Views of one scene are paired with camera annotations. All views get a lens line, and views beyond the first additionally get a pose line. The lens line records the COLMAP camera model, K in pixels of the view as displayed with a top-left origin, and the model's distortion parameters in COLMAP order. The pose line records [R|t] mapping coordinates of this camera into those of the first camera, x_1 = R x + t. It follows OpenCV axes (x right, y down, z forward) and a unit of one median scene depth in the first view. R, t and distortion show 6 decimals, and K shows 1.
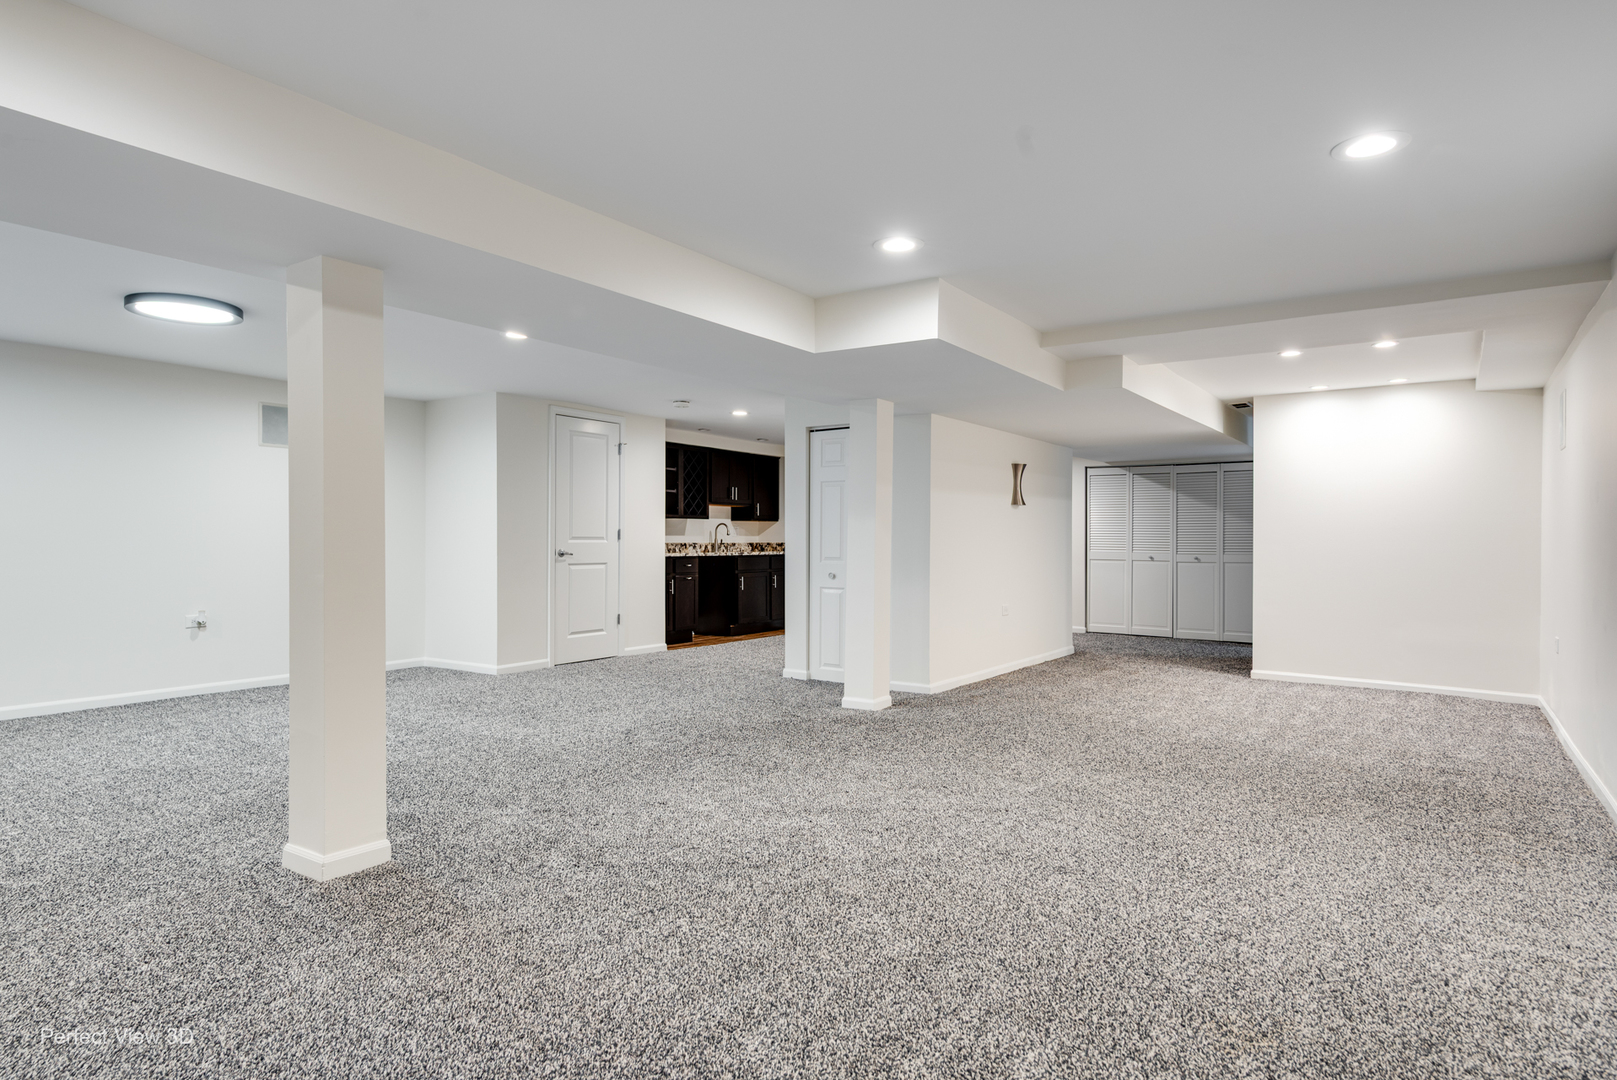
lens RADIAL K [[883.6, 0, 806.6], [0, 883.6, 540.9], [0, 0, 1]] dist [0.000362, 0.000020]
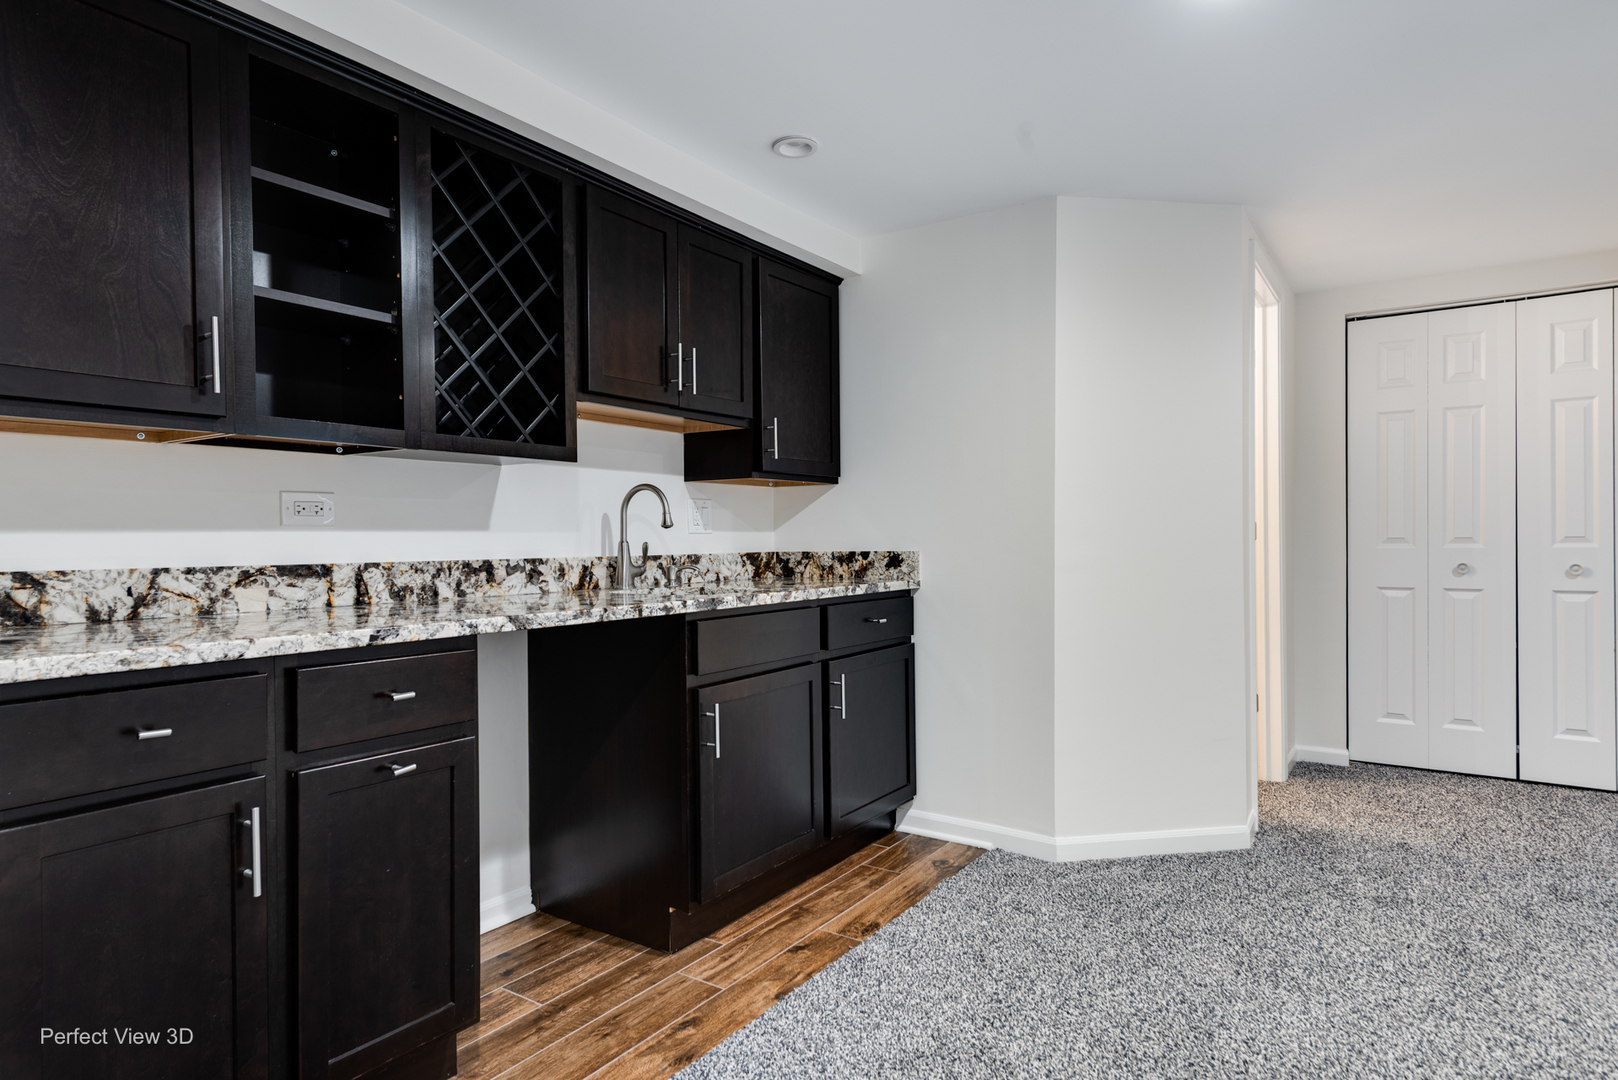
lens RADIAL K [[884.2, 0, 811.4], [0, 884.2, 540.8], [0, 0, 1]] dist [0.000362, 0.000020]
pose [[0.999984, -0.005584, 0.000830, -0.044630], [0.005581, 0.999976, 0.004103, -0.003573], [-0.000853, -0.004099, 0.999991, 0.725826]]
